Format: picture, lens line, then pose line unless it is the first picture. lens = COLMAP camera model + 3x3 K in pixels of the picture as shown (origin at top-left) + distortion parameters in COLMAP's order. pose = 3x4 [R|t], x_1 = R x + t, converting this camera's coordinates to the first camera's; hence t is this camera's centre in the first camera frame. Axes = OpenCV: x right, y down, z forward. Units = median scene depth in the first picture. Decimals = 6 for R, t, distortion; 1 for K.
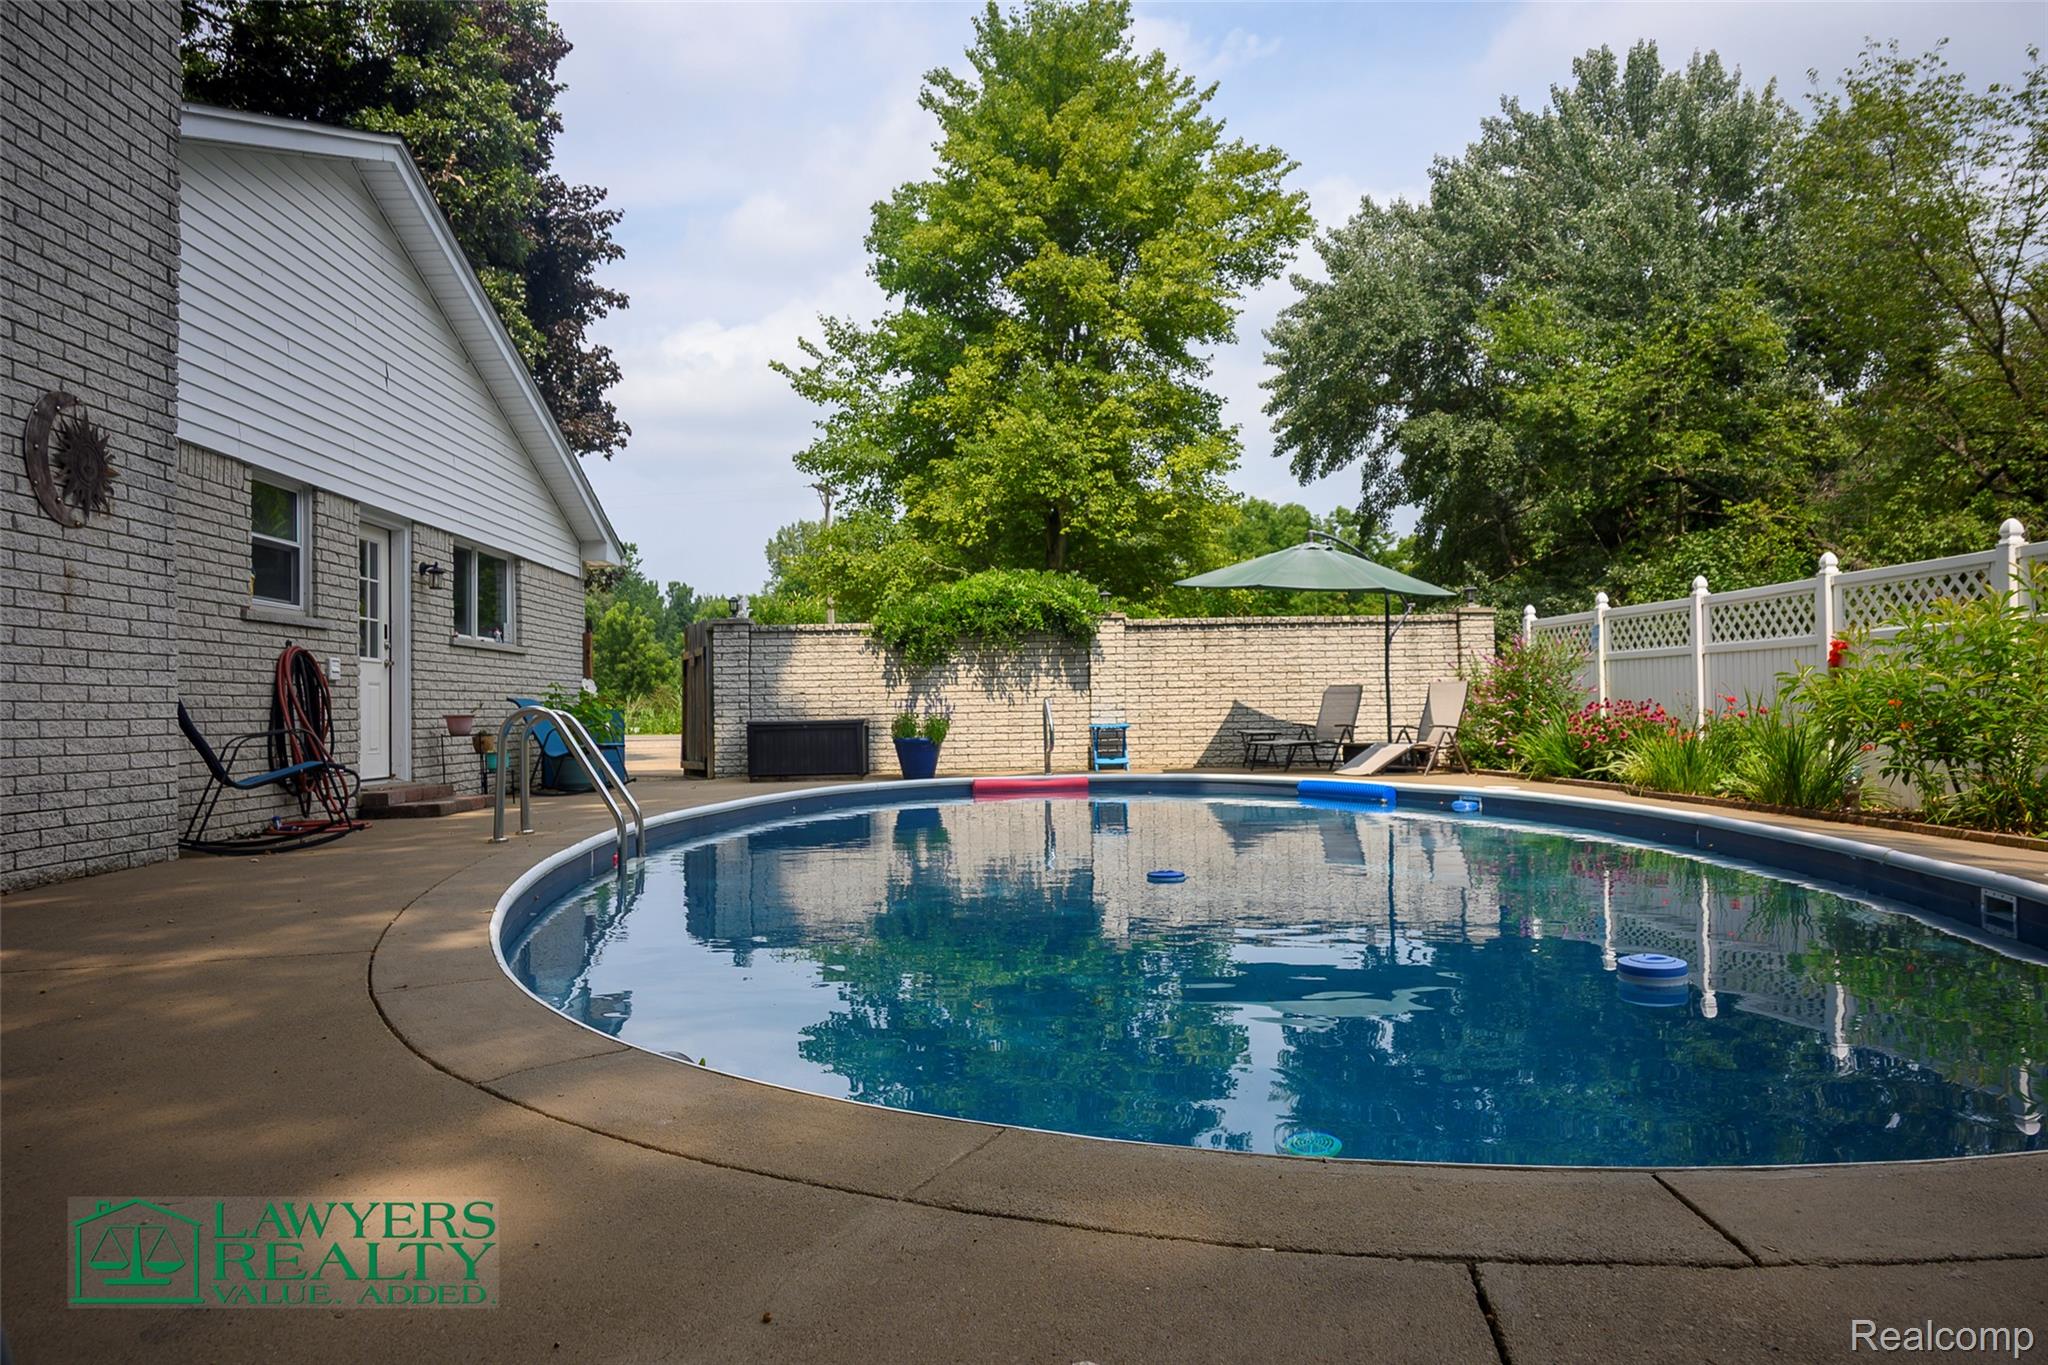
lens RADIAL K [[1445.2, 0, 1024.0], [0, 1445.2, 682.5], [0, 0, 1]] dist [-0.009590, -0.000915]
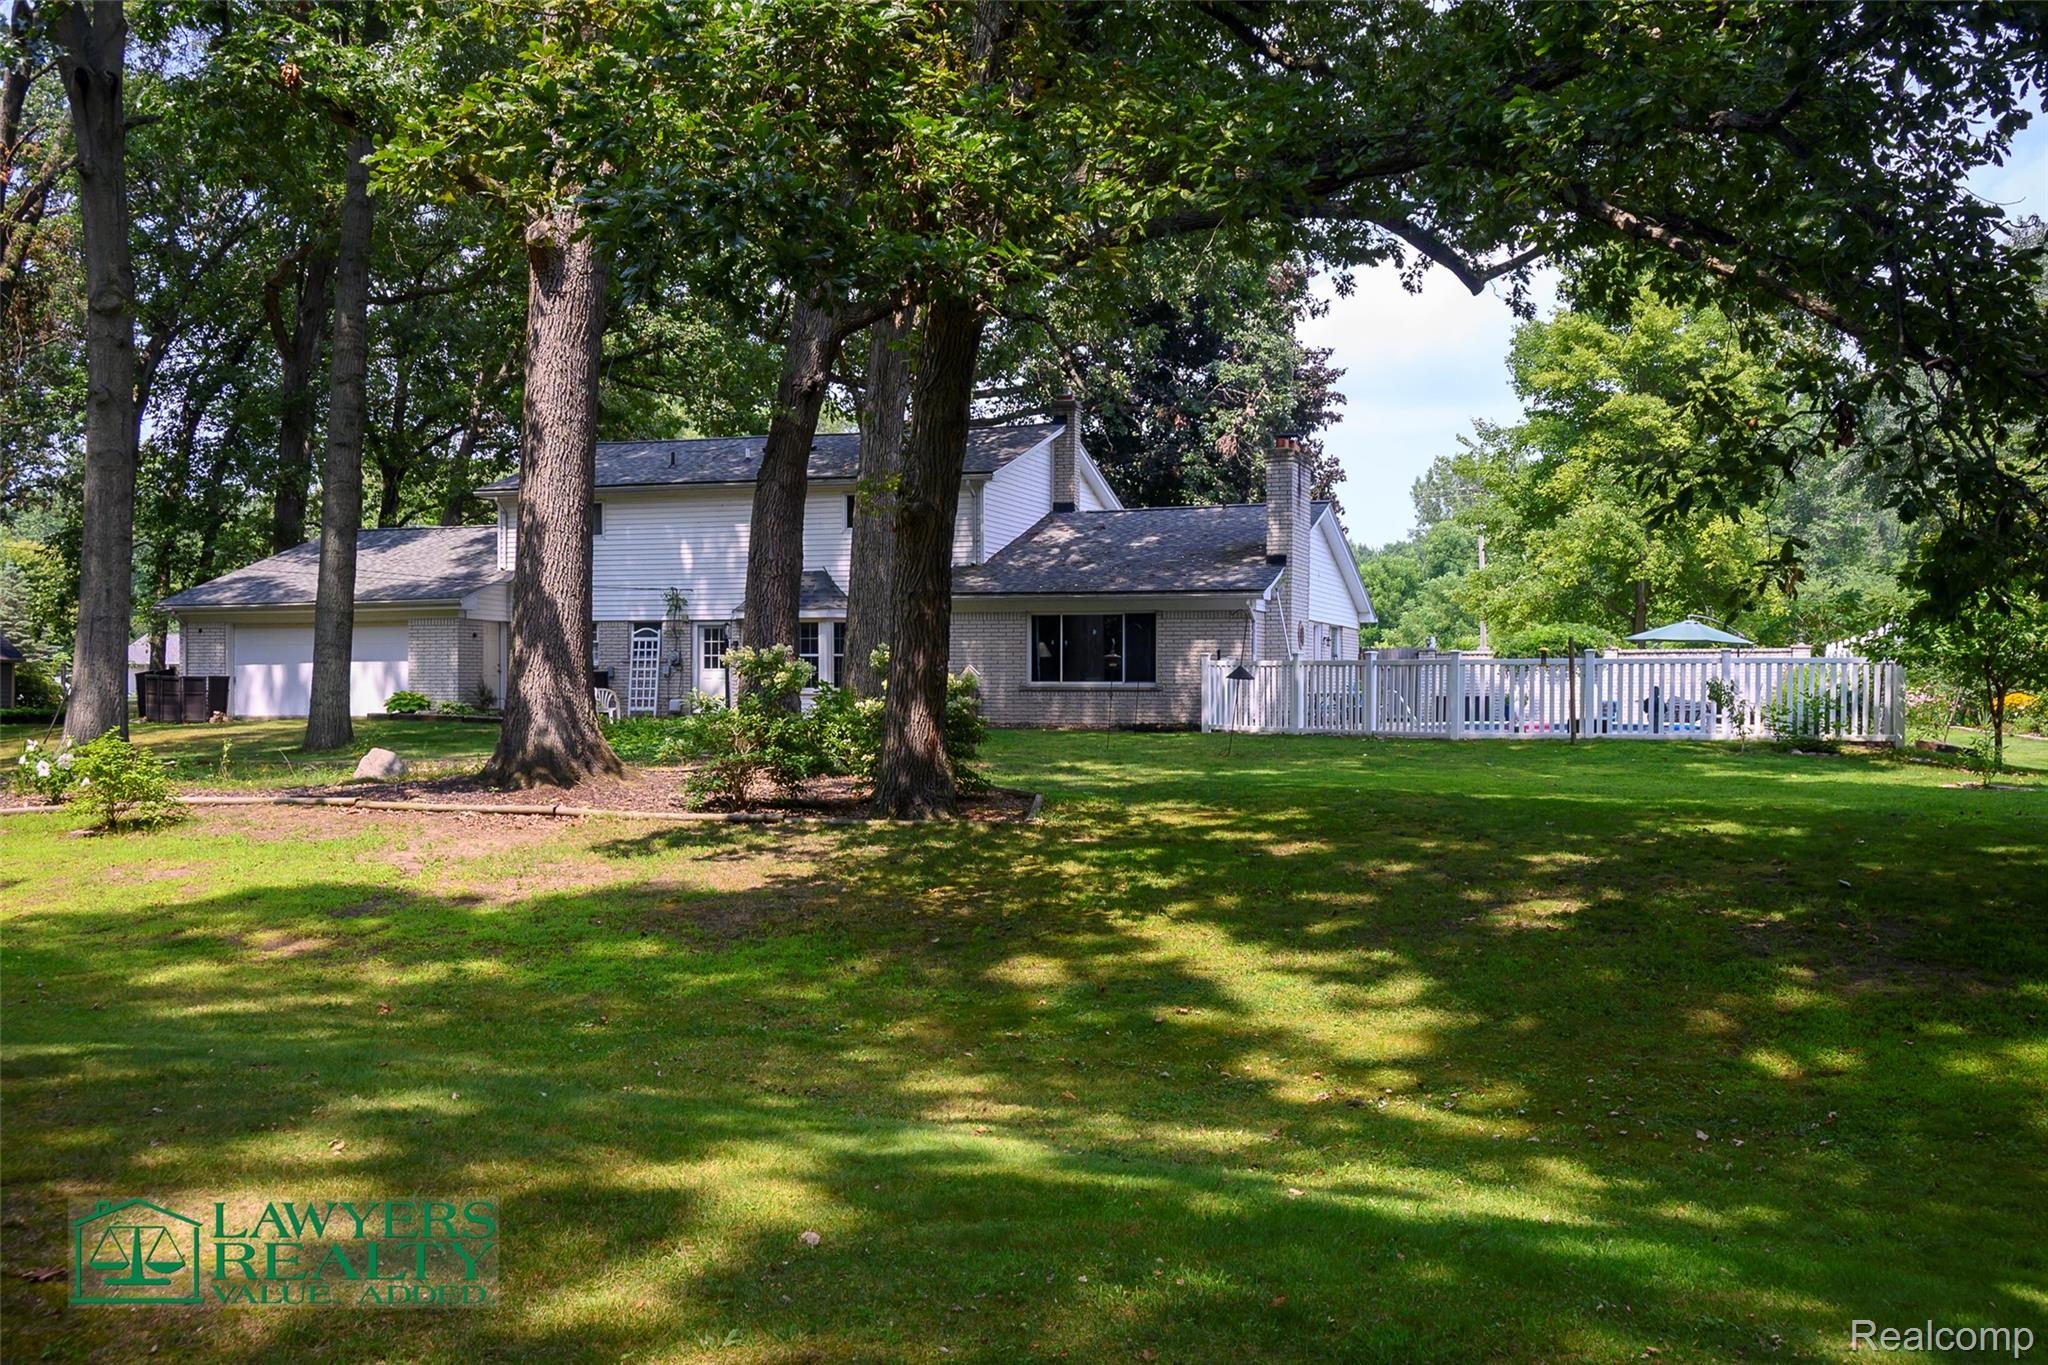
lens RADIAL K [[2003.4, 0, 1024.0], [0, 2003.4, 682.5], [0, 0, 1]] dist [-0.002867, -0.001066]
pose [[0.934056, 0.013490, -0.356872, 0.168970], [-0.009417, 0.999869, 0.013148, -0.010604], [0.357003, -0.008920, 0.934061, -1.101258]]
